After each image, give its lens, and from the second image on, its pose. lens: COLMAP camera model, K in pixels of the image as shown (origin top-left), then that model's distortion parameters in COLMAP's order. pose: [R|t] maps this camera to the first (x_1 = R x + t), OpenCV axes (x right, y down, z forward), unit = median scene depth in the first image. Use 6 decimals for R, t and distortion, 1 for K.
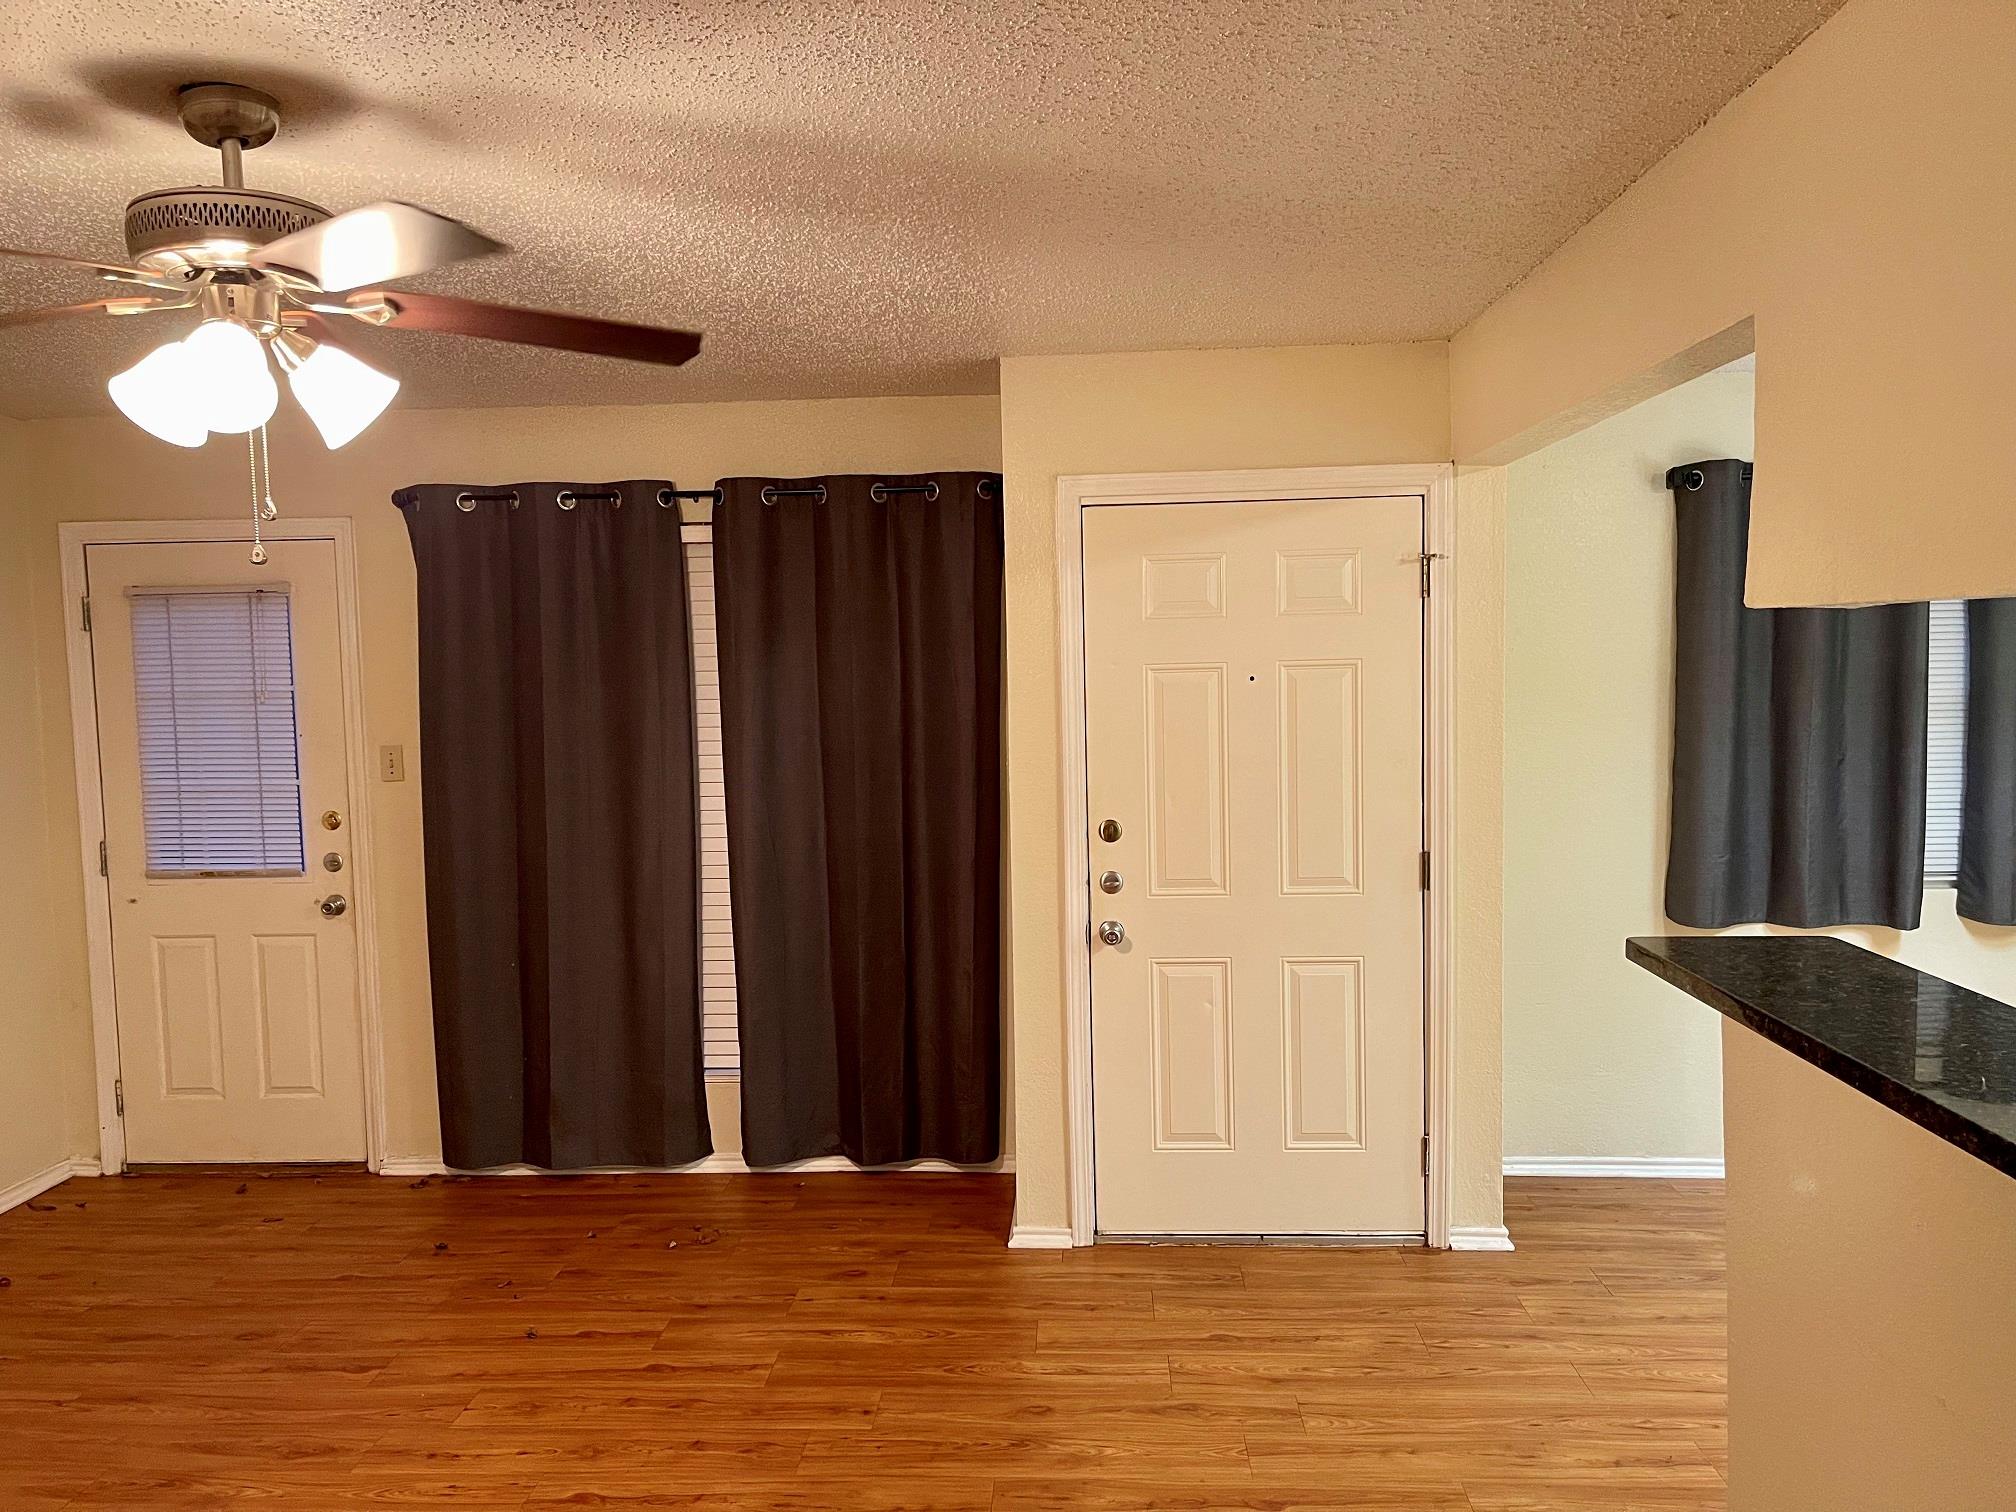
lens RADIAL K [[1536.5, 0, 1008.0], [0, 1536.5, 756.0], [0, 0, 1]] dist [0.033833, -0.001608]
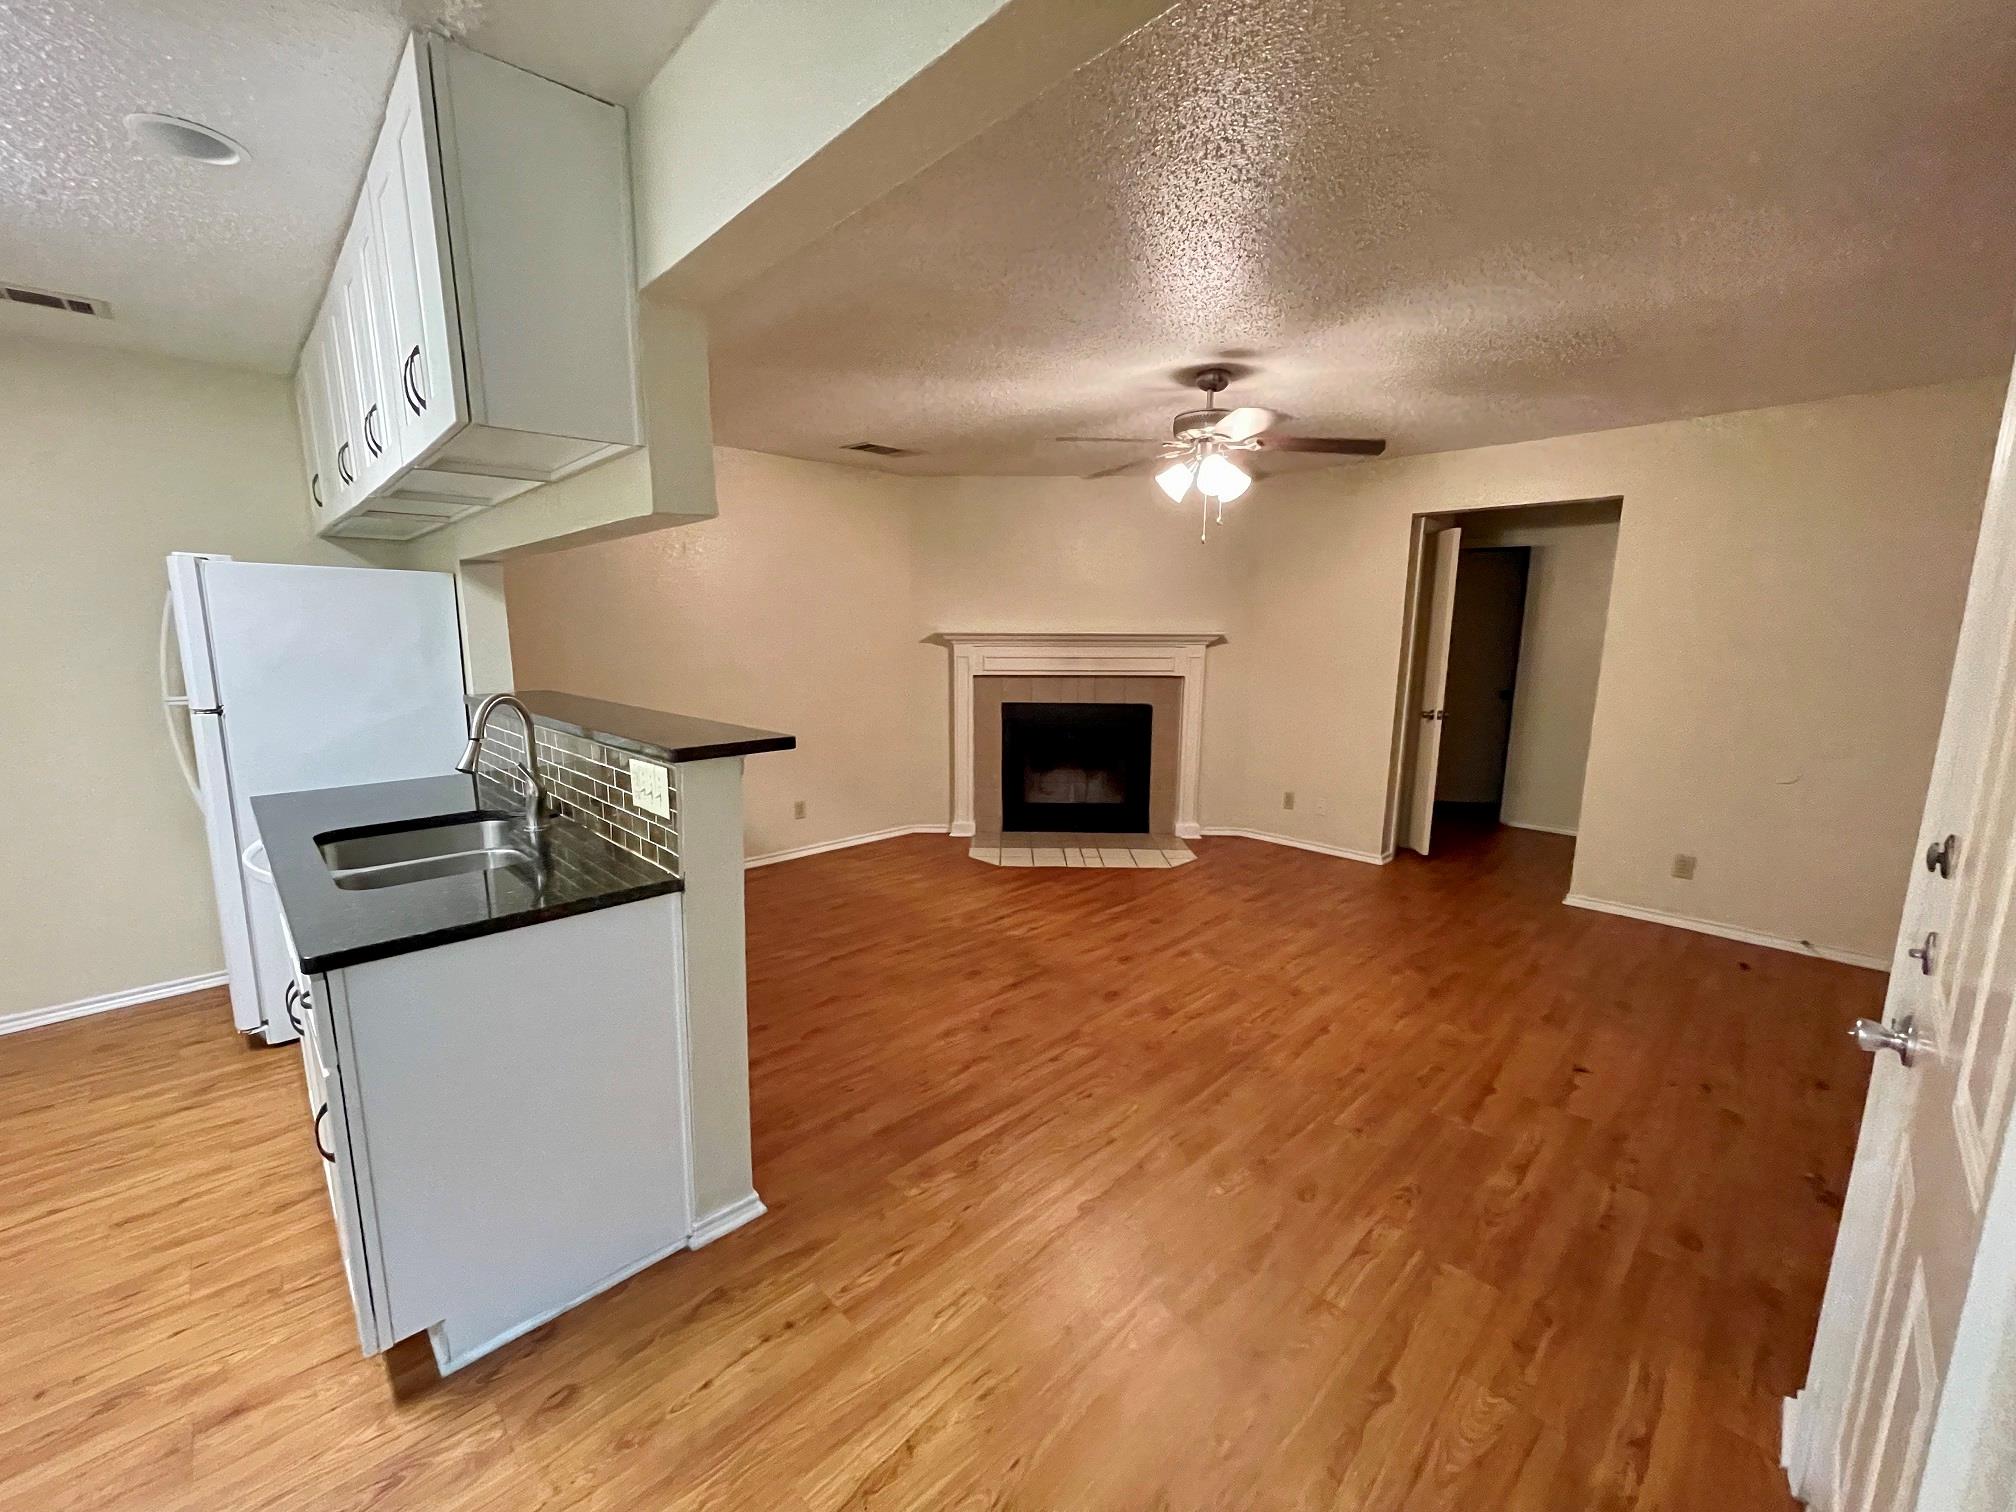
lens RADIAL K [[811.7, 0, 994.1], [0, 811.7, 764.1], [0, 0, 1]] dist [-0.001168, -0.000538]
pose [[-0.687386, 0.137902, -0.713081, 0.542756], [-0.041182, 0.972829, 0.227832, -0.034109], [0.725124, 0.185975, -0.663030, 1.080666]]
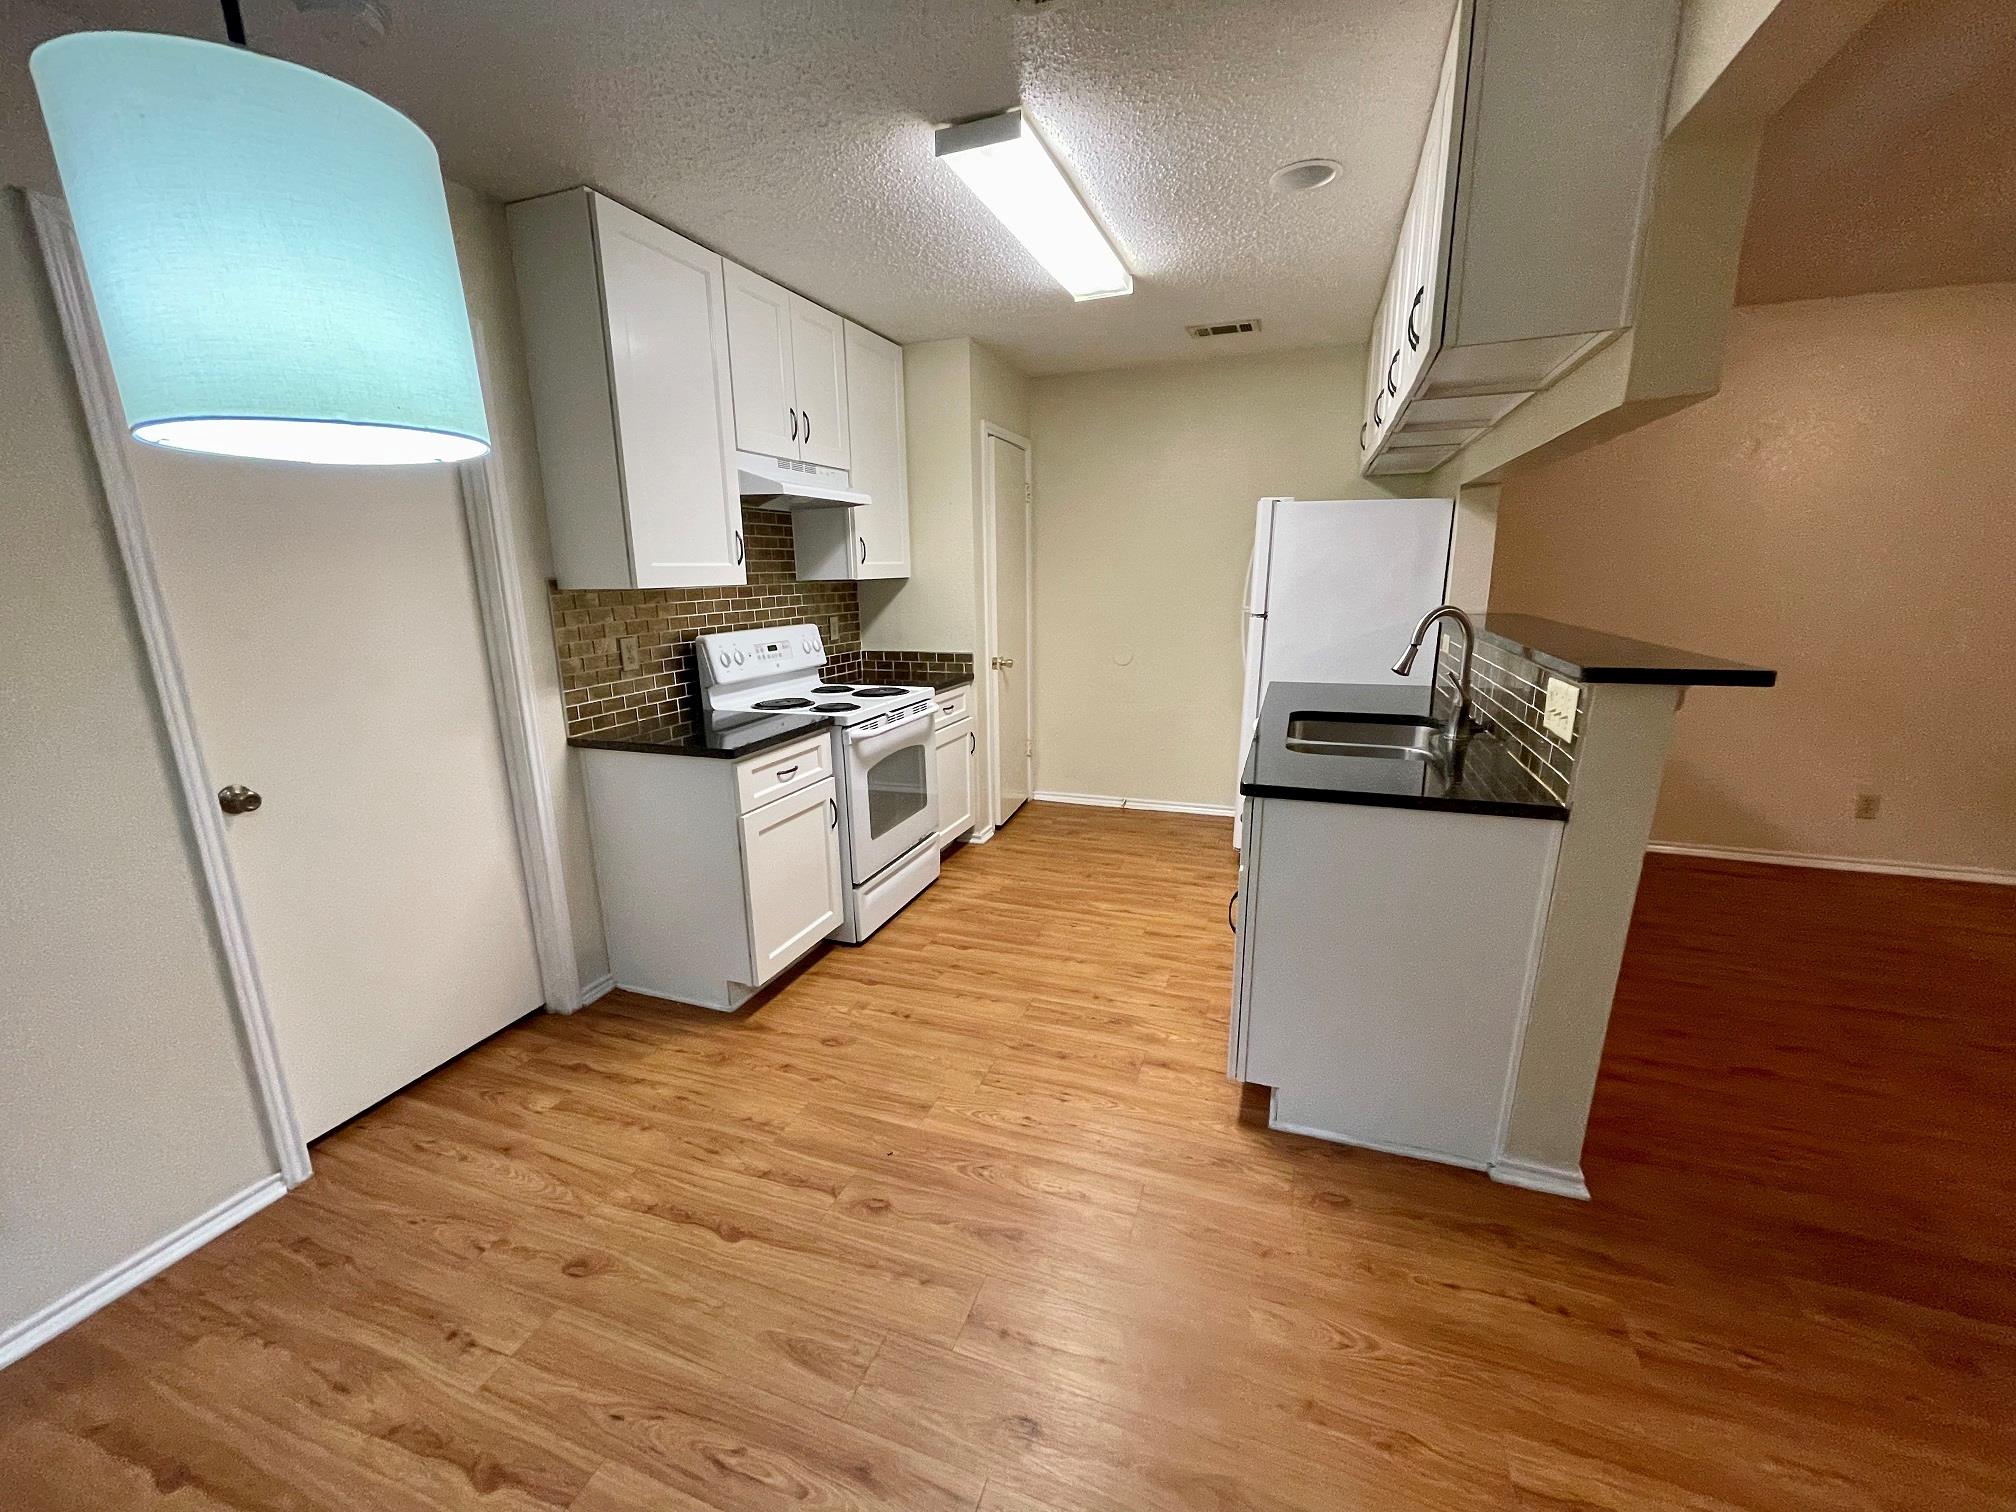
lens RADIAL K [[812.6, 0, 996.1], [0, 812.6, 759.5], [0, 0, 1]] dist [-0.000101, 0.000011]
pose [[-0.952429, -0.039671, 0.302169, 0.501461], [0.052022, 0.955778, 0.289452, -0.022616], [-0.300289, 0.291401, -0.908246, 1.136505]]
